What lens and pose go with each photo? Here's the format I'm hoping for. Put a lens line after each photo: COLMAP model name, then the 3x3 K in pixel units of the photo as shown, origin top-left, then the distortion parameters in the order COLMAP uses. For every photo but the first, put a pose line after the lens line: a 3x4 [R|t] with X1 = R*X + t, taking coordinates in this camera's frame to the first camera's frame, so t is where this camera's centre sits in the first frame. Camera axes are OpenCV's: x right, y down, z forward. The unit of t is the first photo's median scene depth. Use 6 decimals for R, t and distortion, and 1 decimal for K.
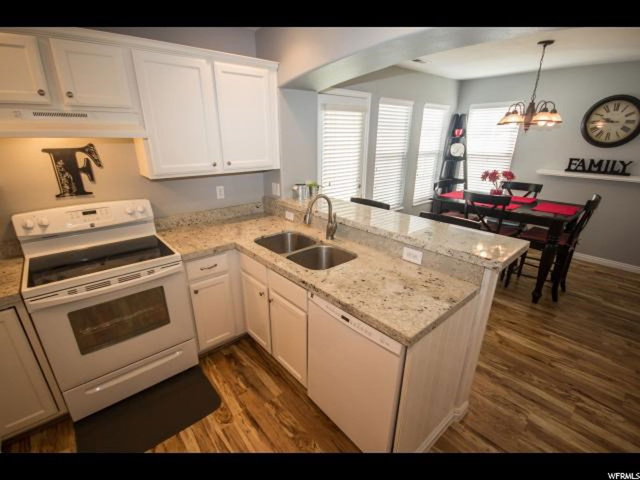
lens RADIAL K [[294.9, 0, 317.3], [0, 294.9, 251.2], [0, 0, 1]] dist [-0.002130, -0.004841]
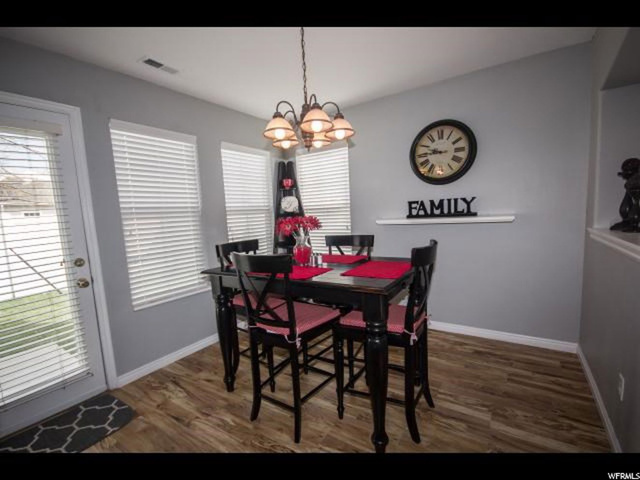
lens RADIAL K [[294.9, 0, 305.5], [0, 294.9, 248.3], [0, 0, 1]] dist [-0.002130, -0.004841]
pose [[0.969557, -0.071130, 0.234309, 0.435528], [0.128034, 0.962917, -0.237483, -0.052769], [-0.208728, 0.260253, 0.942710, 0.381014]]
